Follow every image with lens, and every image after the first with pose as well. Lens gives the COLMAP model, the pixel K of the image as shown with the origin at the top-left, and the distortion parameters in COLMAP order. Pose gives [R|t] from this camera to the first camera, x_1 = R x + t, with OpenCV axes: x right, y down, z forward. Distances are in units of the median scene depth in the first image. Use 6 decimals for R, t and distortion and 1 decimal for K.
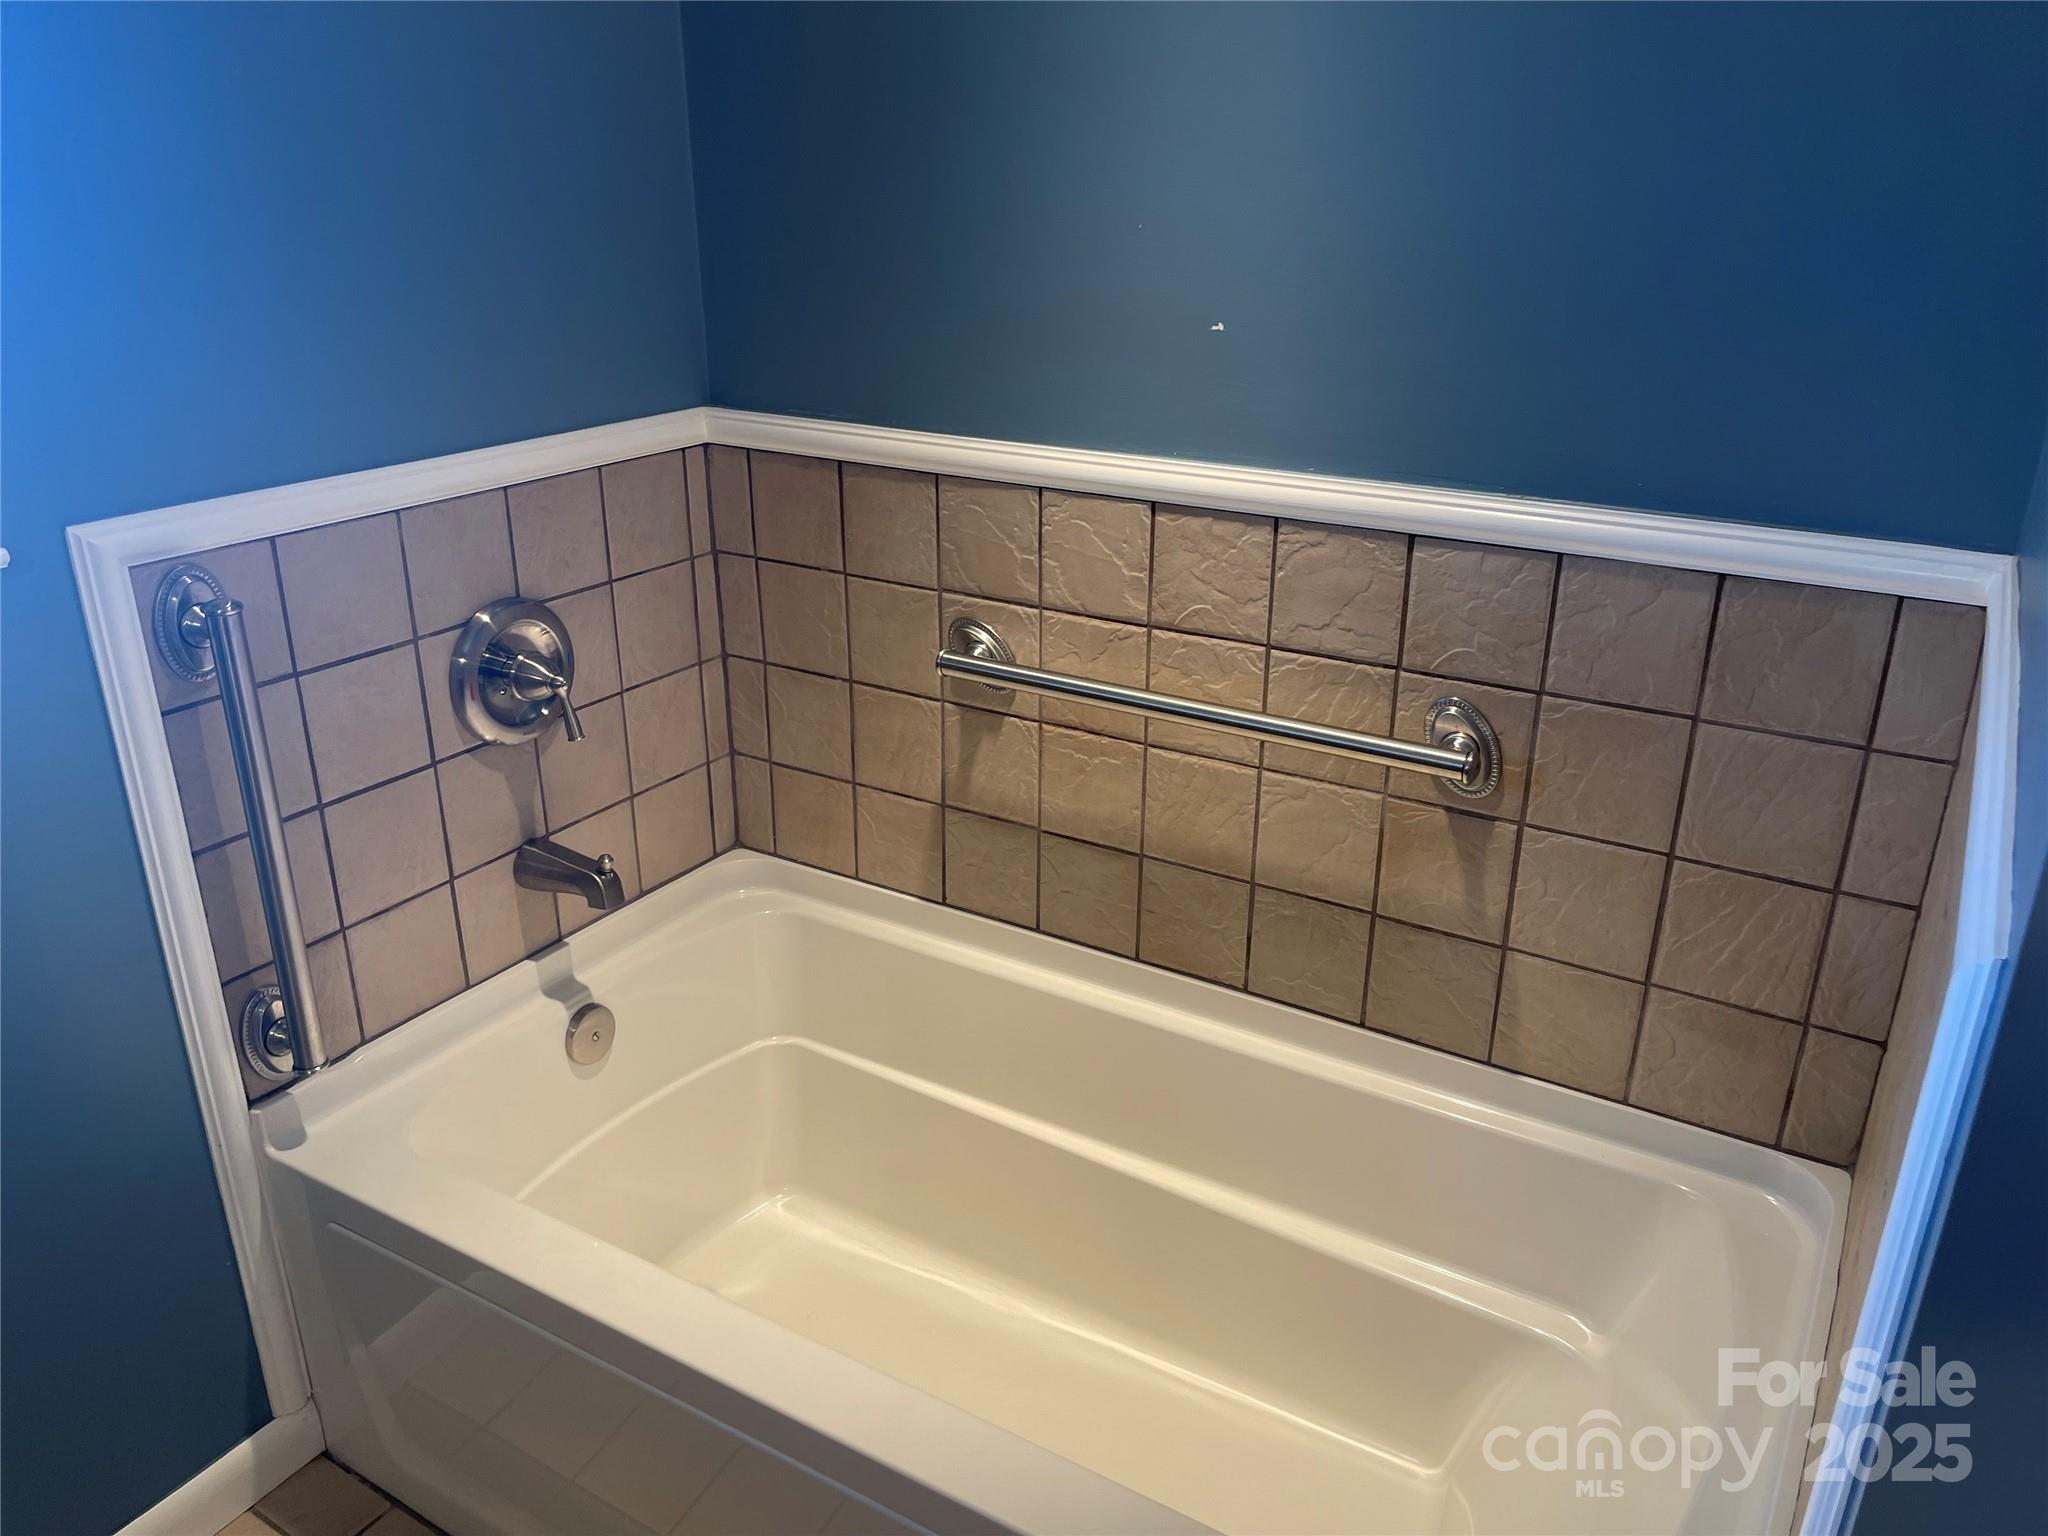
lens RADIAL K [[1540.9, 0, 1022.4], [0, 1540.9, 783.1], [0, 0, 1]] dist [0.031066, -0.013886]
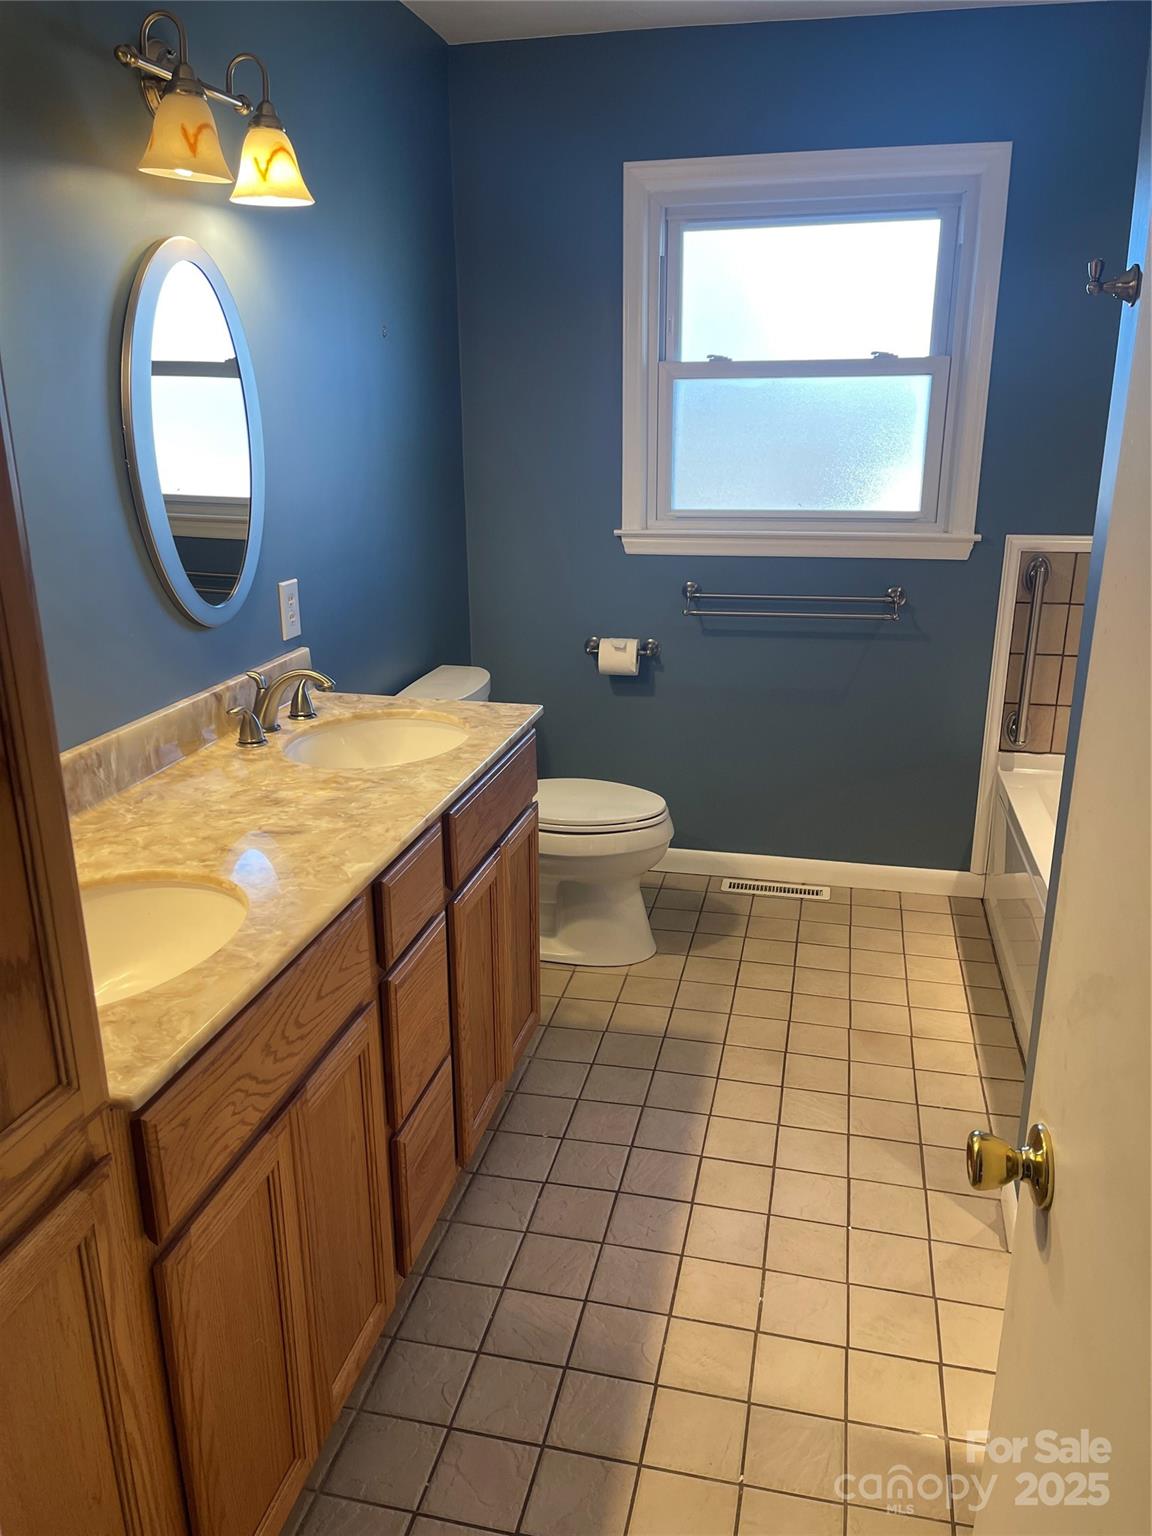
lens RADIAL K [[1155.7, 0, 569.9], [0, 1155.7, 768.5], [0, 0, 1]] dist [0.031066, -0.013886]
pose [[0.312189, 0.277091, -0.908713, 1.149654], [-0.357661, 0.920425, 0.157788, 0.181043], [0.880123, 0.275751, 0.386451, -0.470701]]
